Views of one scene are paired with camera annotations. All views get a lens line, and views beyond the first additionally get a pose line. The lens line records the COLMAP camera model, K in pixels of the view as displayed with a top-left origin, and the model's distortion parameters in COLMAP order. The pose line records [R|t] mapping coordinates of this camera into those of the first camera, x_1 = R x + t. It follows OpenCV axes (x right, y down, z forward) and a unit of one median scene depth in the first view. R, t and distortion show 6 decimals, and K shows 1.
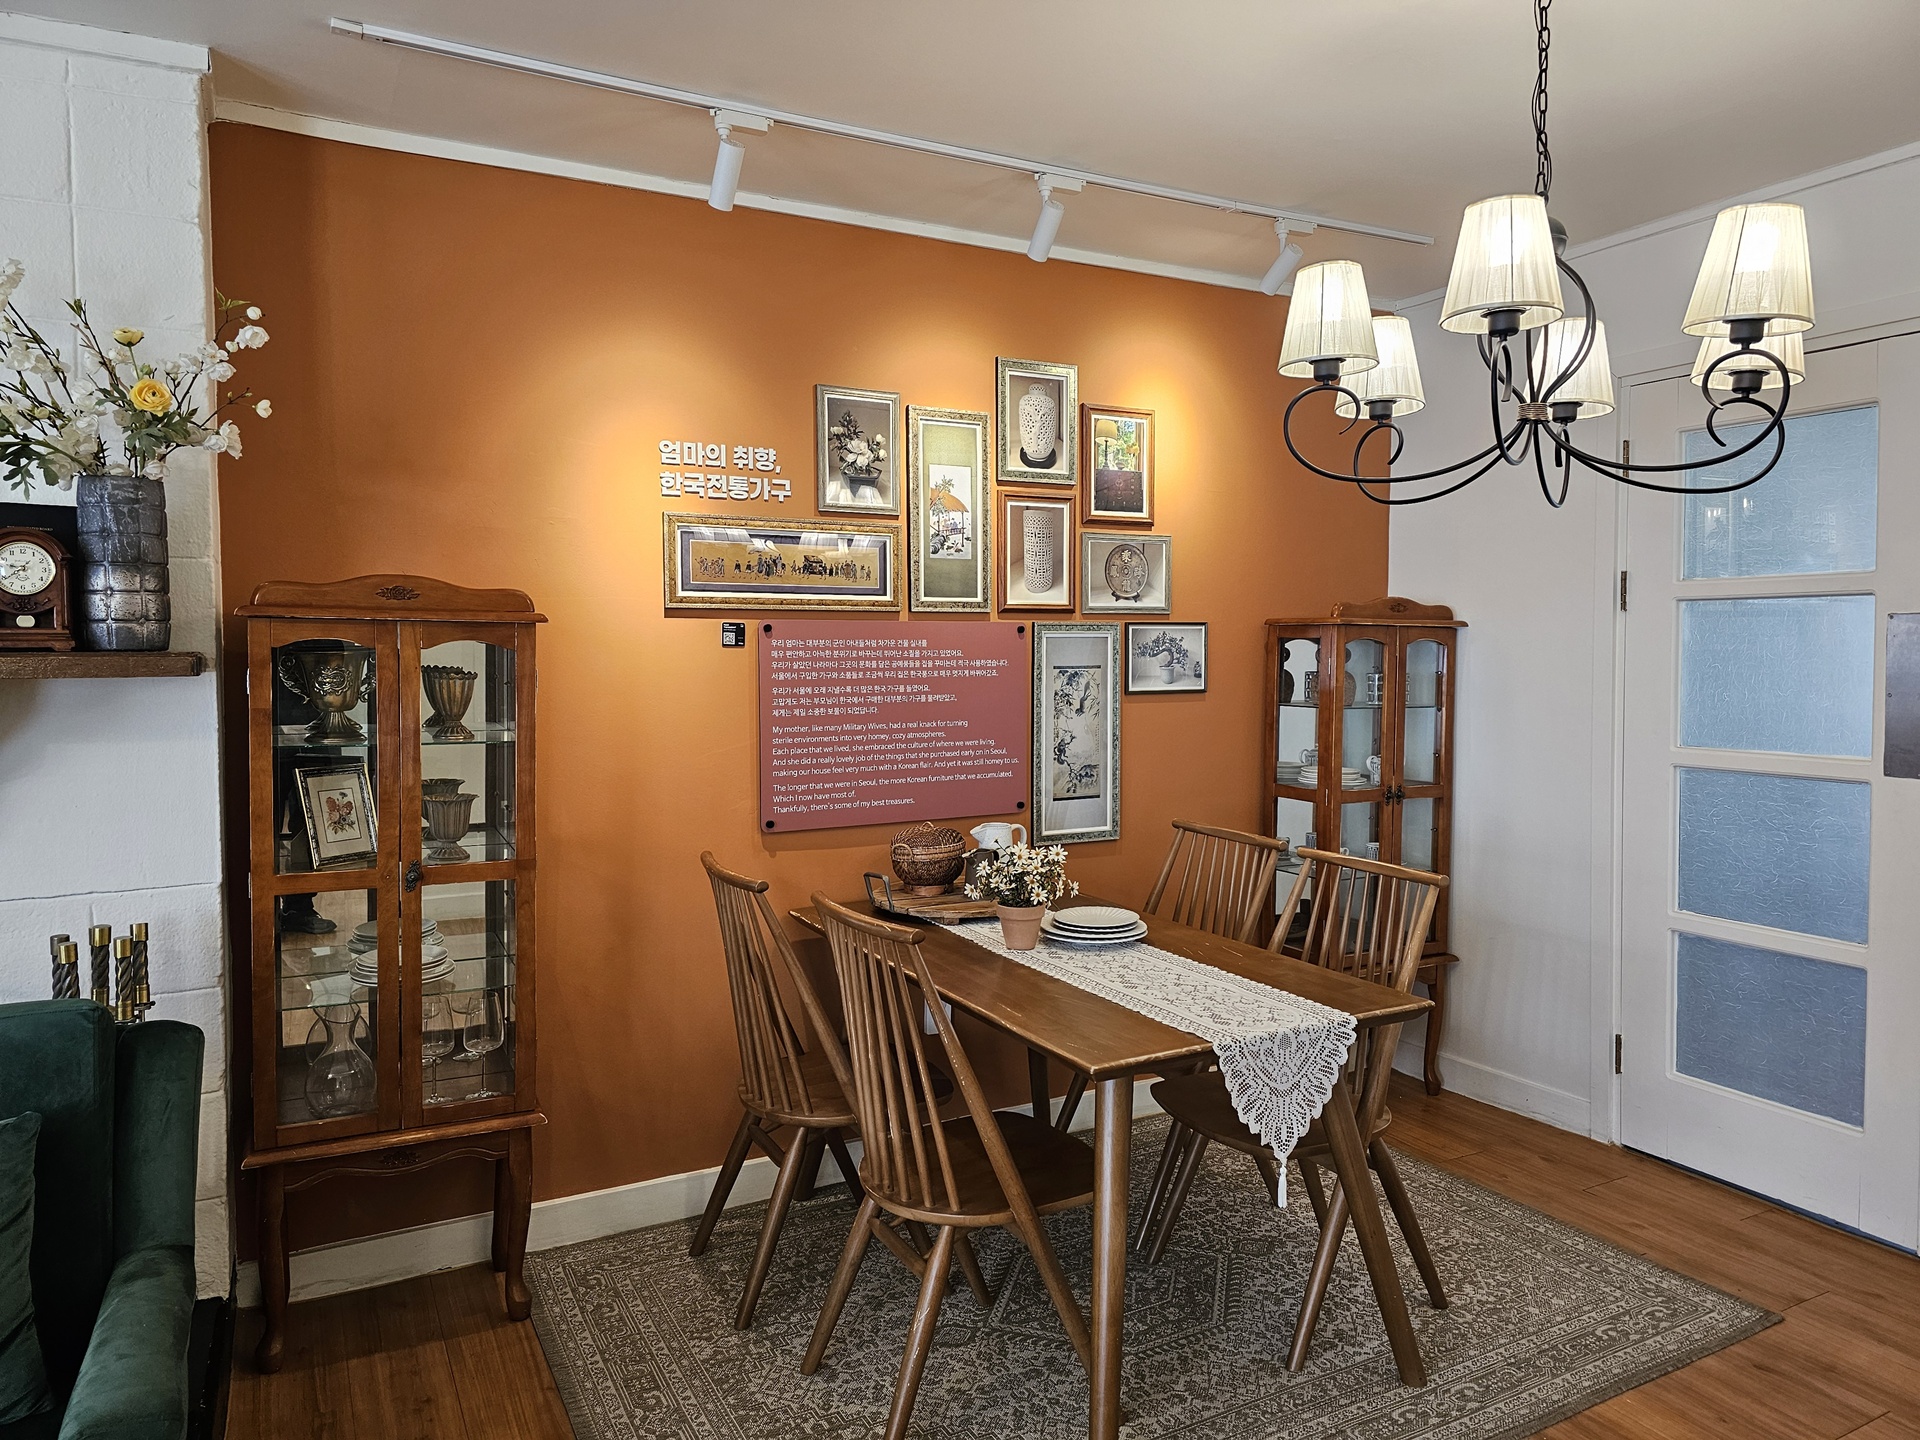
lens RADIAL K [[1282.7, 0, 964.5], [0, 1282.7, 707.0], [0, 0, 1]] dist [0.009211, -0.002465]
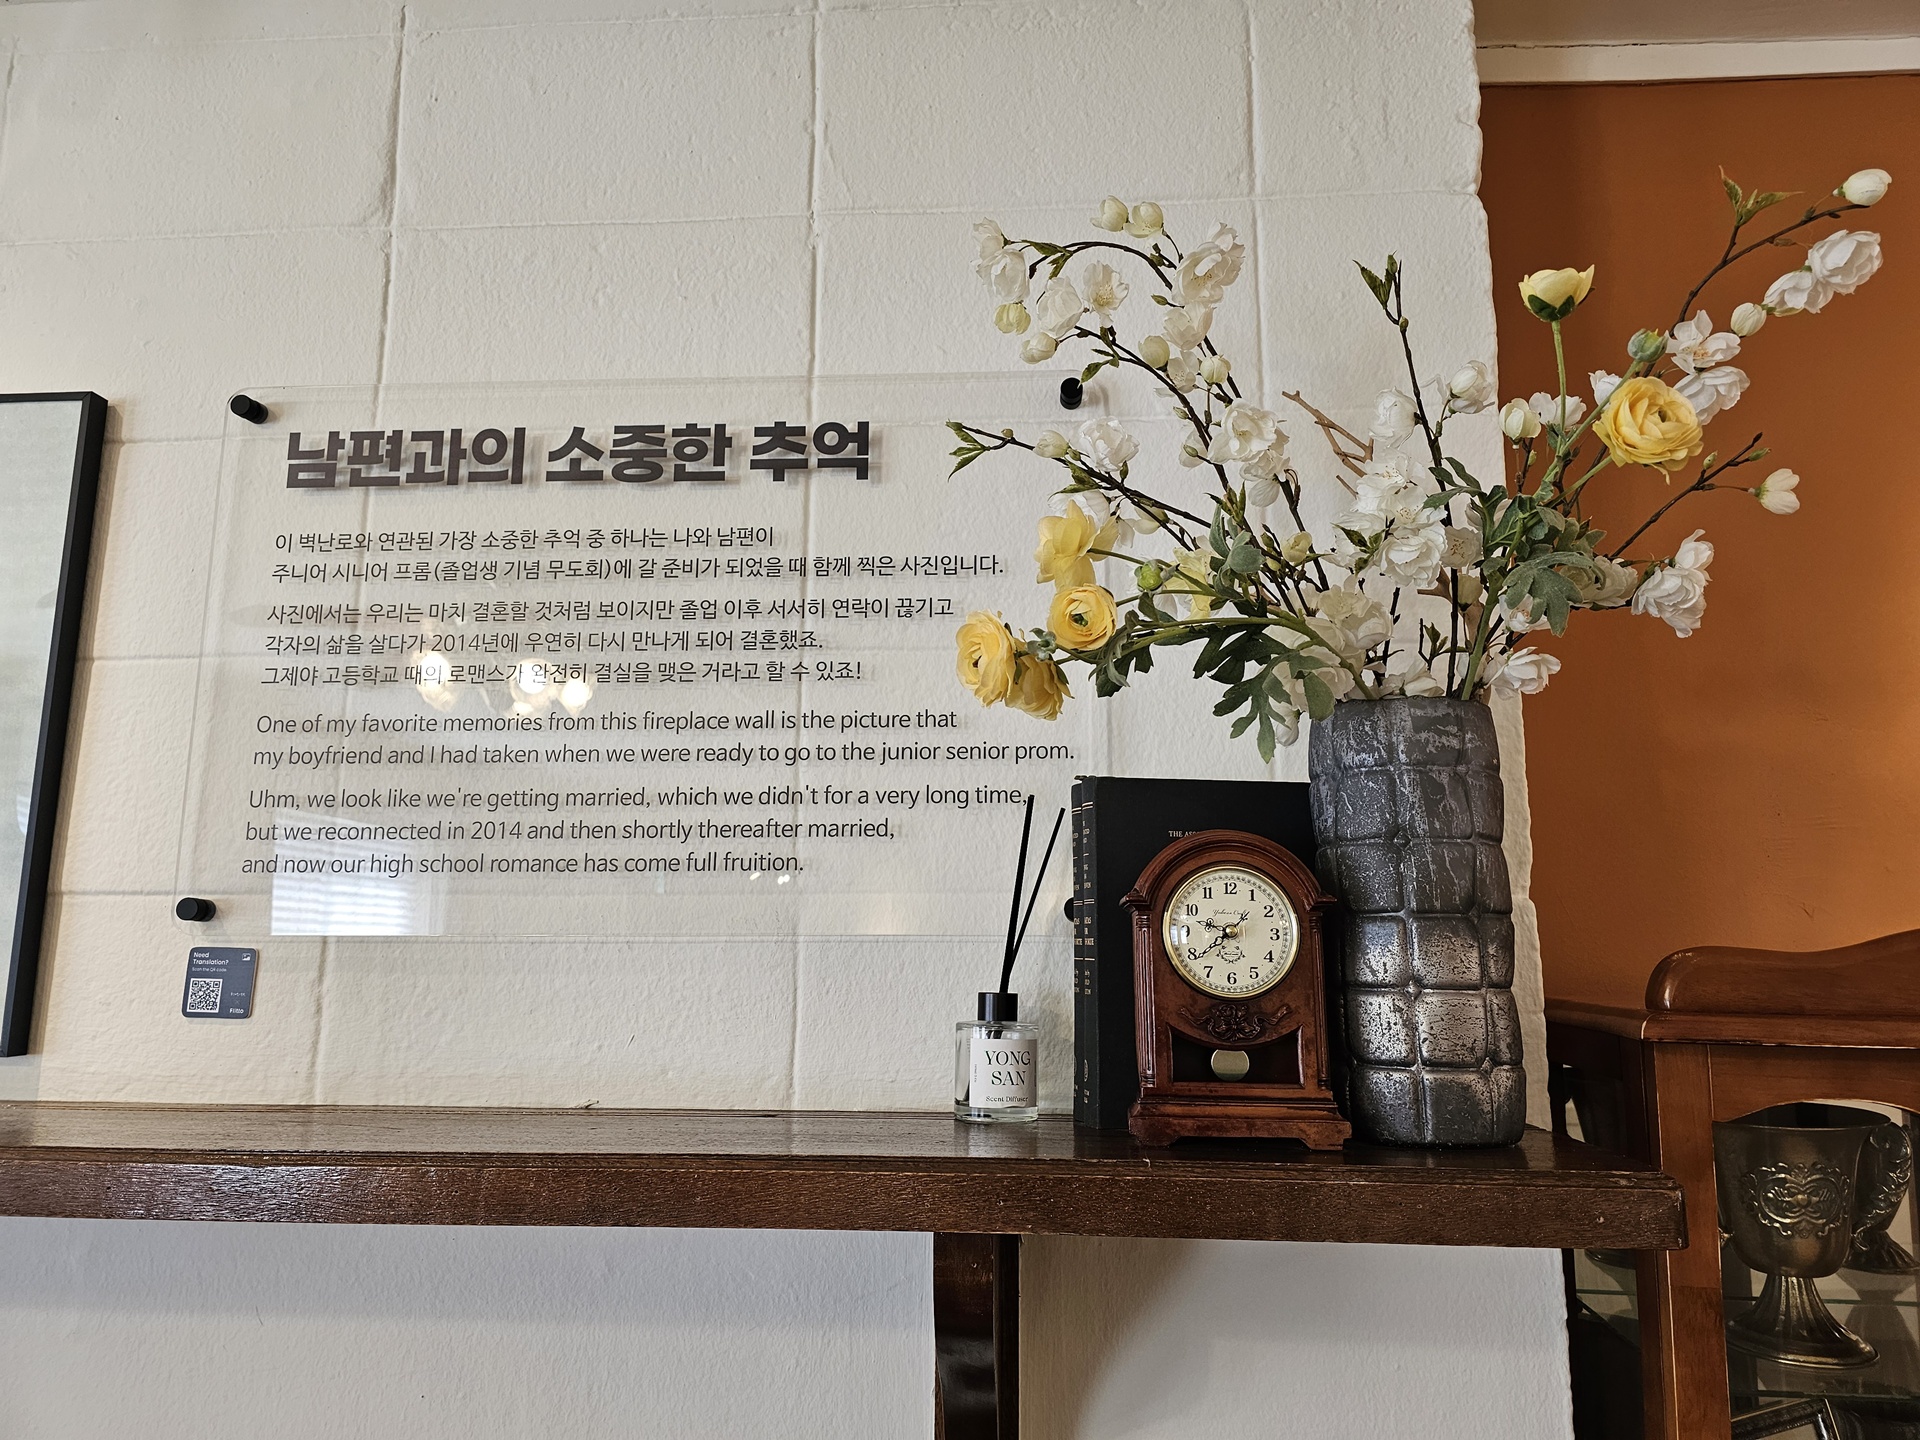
lens RADIAL K [[1302.8, 0, 956.8], [0, 1302.8, 725.1], [0, 0, 1]] dist [0.002285, -0.000723]
pose [[0.849993, -0.090401, -0.518980, -0.570963], [-0.032719, 0.974204, -0.223285, -0.074612], [0.525777, 0.206771, 0.825108, 0.587429]]
